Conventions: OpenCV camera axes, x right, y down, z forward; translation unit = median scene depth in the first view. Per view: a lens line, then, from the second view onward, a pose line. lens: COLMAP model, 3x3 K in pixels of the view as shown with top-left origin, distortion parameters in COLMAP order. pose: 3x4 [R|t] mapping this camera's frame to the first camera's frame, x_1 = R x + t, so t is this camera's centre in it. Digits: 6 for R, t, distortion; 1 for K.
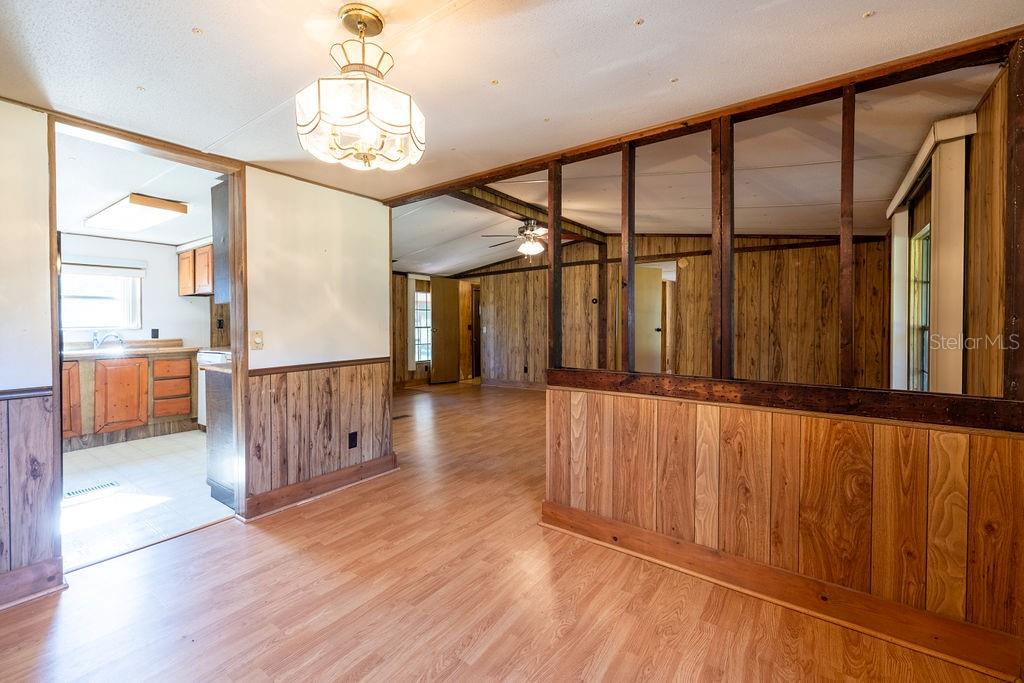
lens RADIAL K [[440.0, 0, 499.1], [0, 440.0, 332.3], [0, 0, 1]] dist [-0.000476, 0.000057]
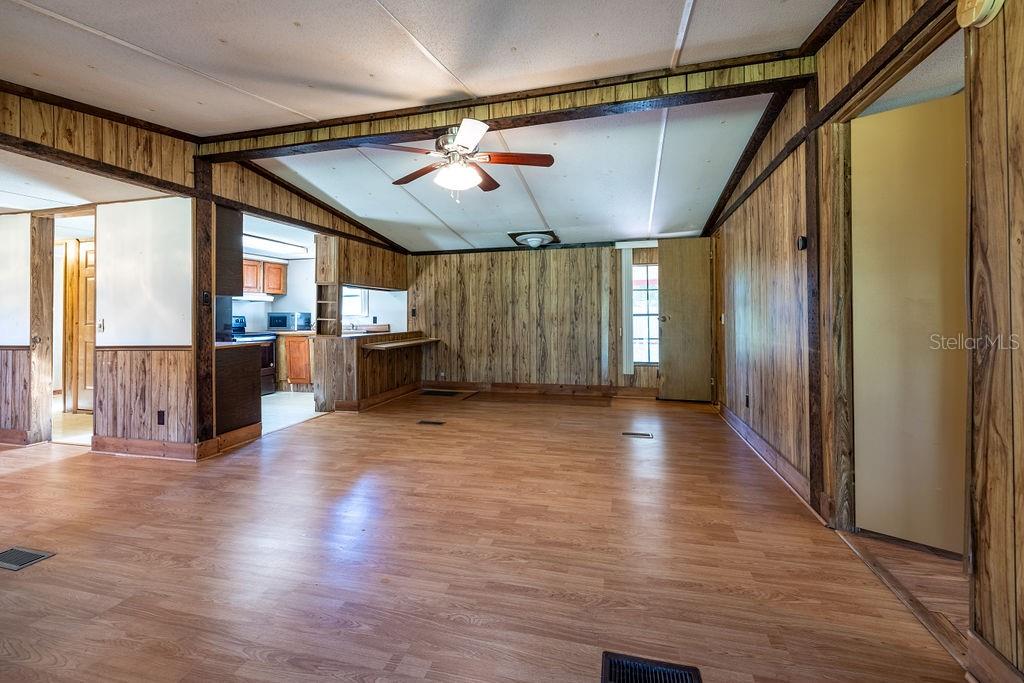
lens RADIAL K [[434.0, 0, 507.3], [0, 434.0, 309.4], [0, 0, 1]] dist [0.000056, 0.000198]
pose [[0.368941, -0.012926, -0.929363, 0.498650], [-0.007543, 0.999829, -0.016901, -0.008251], [0.929422, 0.013246, 0.368780, 0.691139]]
